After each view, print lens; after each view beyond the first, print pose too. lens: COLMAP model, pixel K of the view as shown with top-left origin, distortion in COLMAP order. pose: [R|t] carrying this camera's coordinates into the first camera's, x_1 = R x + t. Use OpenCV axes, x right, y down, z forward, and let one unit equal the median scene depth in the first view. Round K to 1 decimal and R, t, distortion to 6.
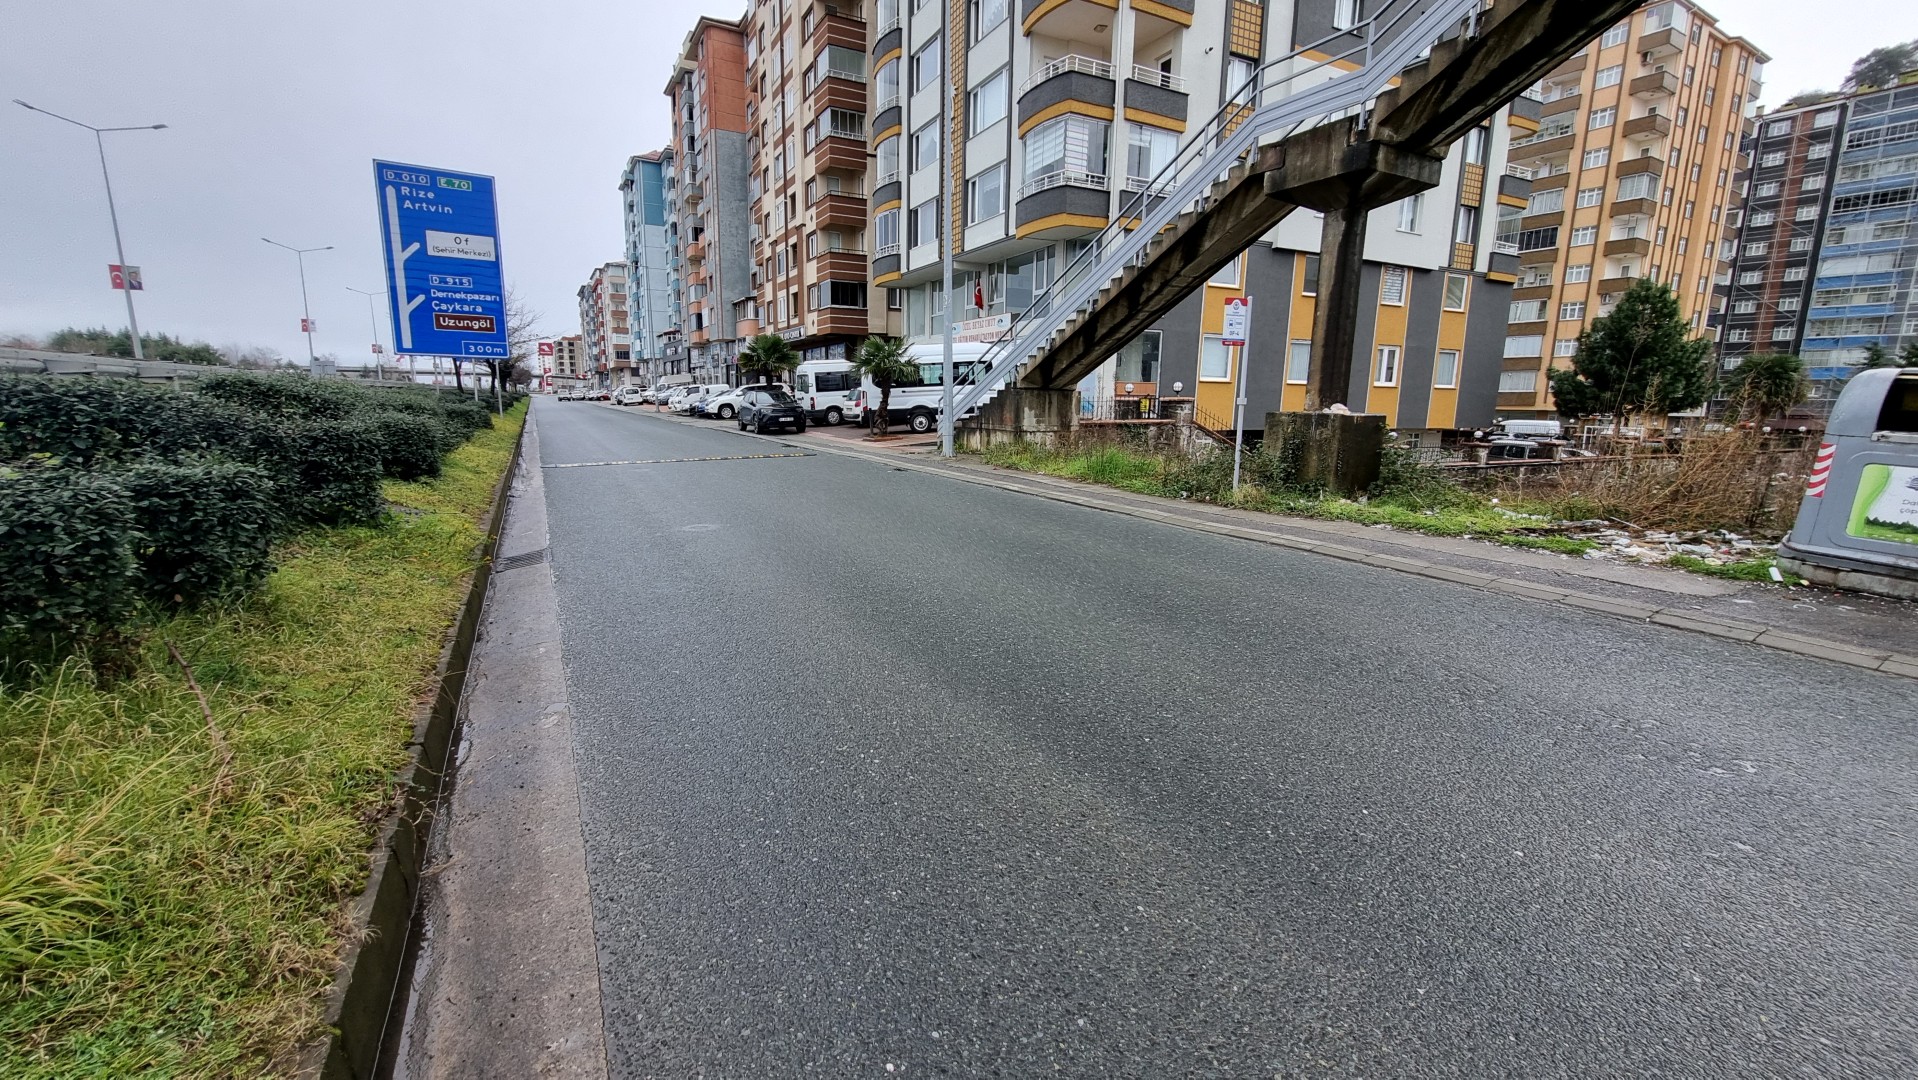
lens RADIAL K [[752.0, 0, 958.3], [0, 752.0, 542.0], [0, 0, 1]] dist [0.003688, 0.000166]
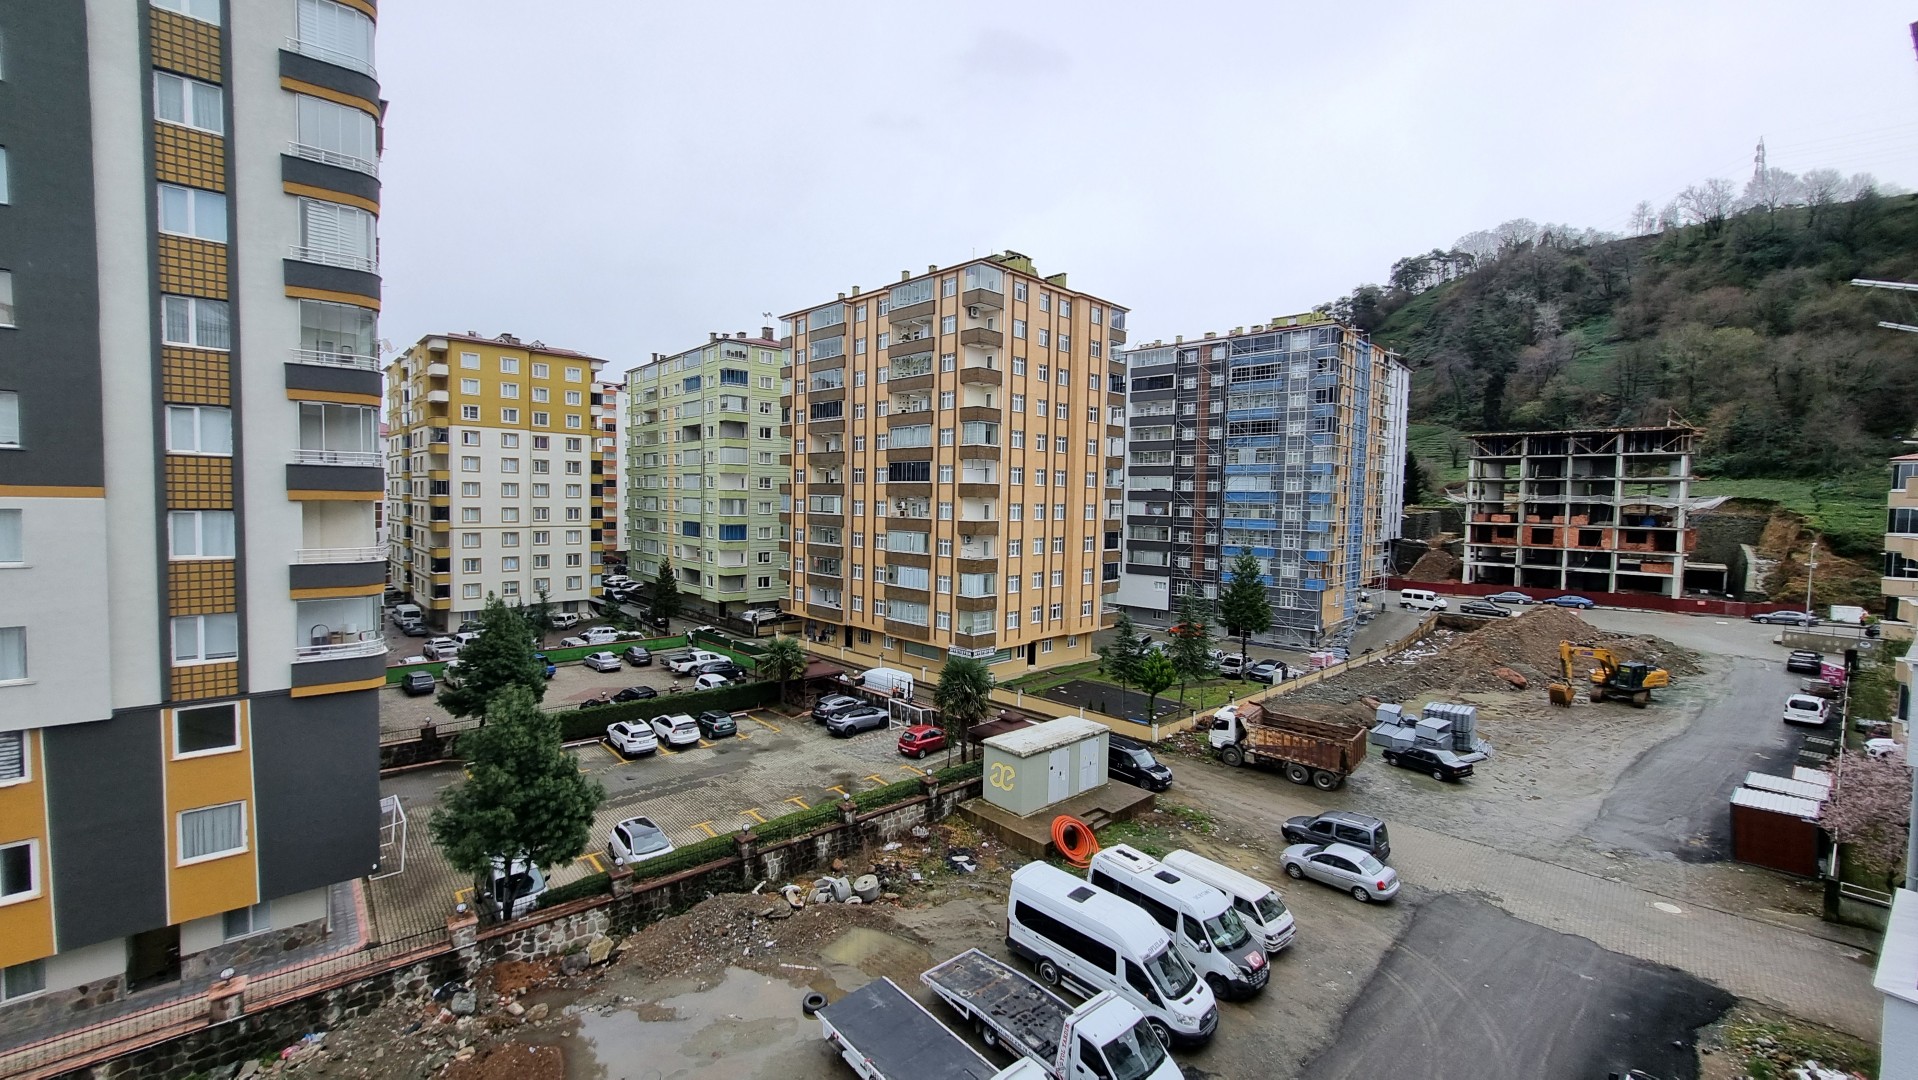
lens RADIAL K [[752.0, 0, 961.4], [0, 752.0, 539.2], [0, 0, 1]] dist [0.003688, 0.000166]
pose [[0.971406, -0.013148, 0.237061, 0.515965], [0.042974, 0.991710, -0.121093, -0.169368], [-0.233504, 0.127818, 0.963918, 0.047074]]
